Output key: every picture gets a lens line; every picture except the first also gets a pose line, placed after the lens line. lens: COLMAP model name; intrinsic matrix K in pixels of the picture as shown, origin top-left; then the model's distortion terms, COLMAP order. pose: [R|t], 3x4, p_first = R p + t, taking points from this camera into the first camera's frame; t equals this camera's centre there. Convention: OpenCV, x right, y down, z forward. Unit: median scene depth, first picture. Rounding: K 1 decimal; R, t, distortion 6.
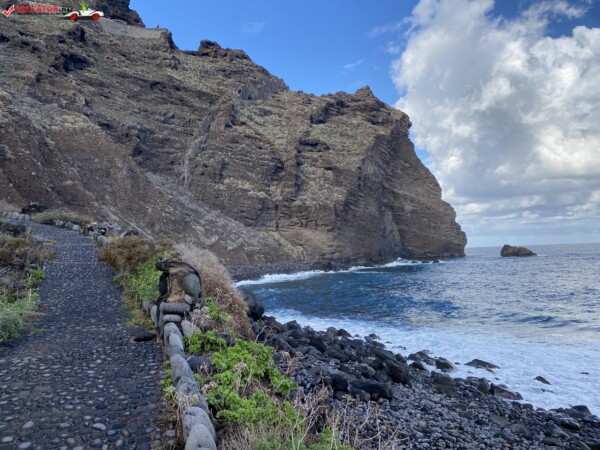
lens RADIAL K [[454.6, 0, 296.5], [0, 454.6, 232.5], [0, 0, 1]] dist [0.051257, -0.053622]
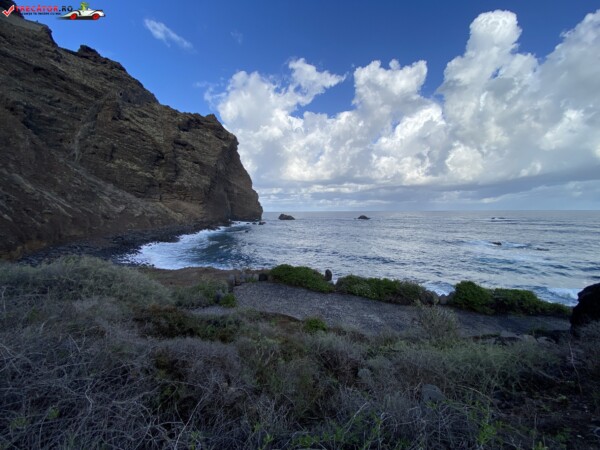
lens RADIAL K [[242.2, 0, 299.8], [0, 242.2, 226.3], [0, 0, 1]] dist [0.010670, -0.016786]
pose [[0.824758, -0.003496, 0.565475, -0.104983], [-0.050703, 0.995496, 0.080106, -0.009281], [-0.563208, -0.094740, 0.820866, 0.103845]]
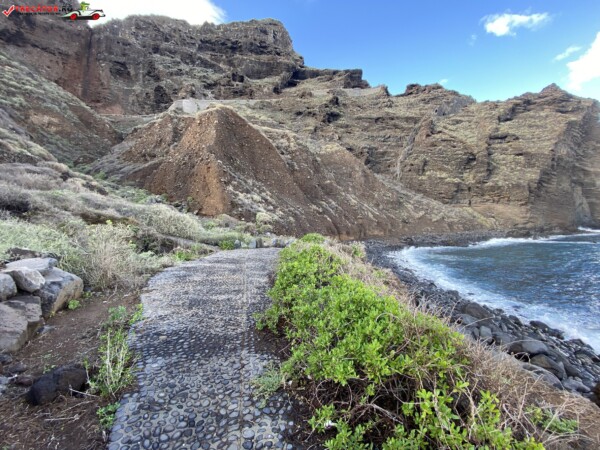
lens RADIAL K [[242.2, 0, 296.3], [0, 242.2, 226.0], [0, 0, 1]] dist [0.010670, -0.016786]
pose [[0.815367, 0.011683, -0.578826, -0.041652], [0.025299, 0.998122, 0.055784, 0.000913], [0.578391, -0.060128, 0.813541, 0.108245]]
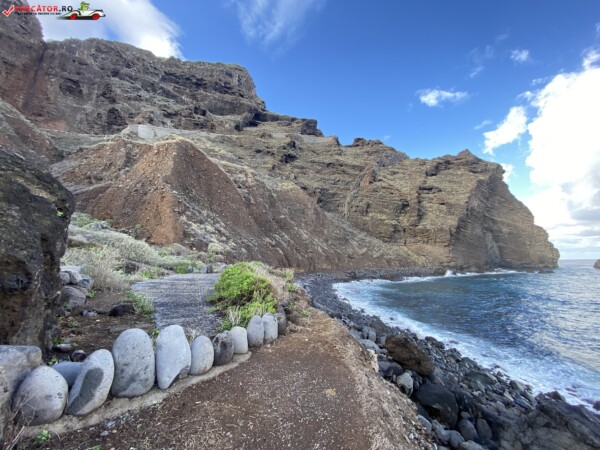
lens RADIAL K [[242.2, 0, 296.6], [0, 242.2, 226.8], [0, 0, 1]] dist [0.010670, -0.016786]
pose [[0.908037, -0.018220, -0.418493, -0.029502], [-0.015428, 0.996921, -0.076879, 0.000982], [0.418605, 0.076265, 0.904960, 0.095566]]
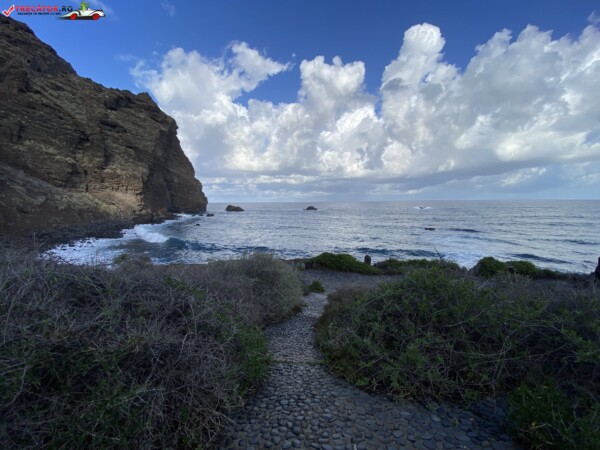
lens RADIAL K [[242.2, 0, 298.3], [0, 242.2, 225.6], [0, 0, 1]] dist [0.010670, -0.016786]
pose [[0.677472, -0.042587, 0.734315, -0.128439], [-0.048696, 0.993536, 0.102547, -0.007560], [-0.733935, -0.105231, 0.671019, 0.122856]]
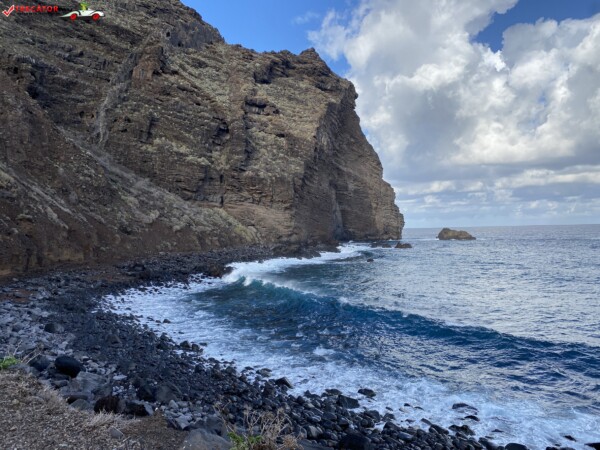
lens RADIAL K [[454.6, 0, 301.8], [0, 454.6, 226.4], [0, 0, 1]] dist [0.051257, -0.053622]
pose [[0.974489, 0.017361, 0.223762, -0.077716], [-0.024146, 0.999327, 0.027619, 0.004350], [-0.223132, -0.032317, 0.974252, 0.159756]]
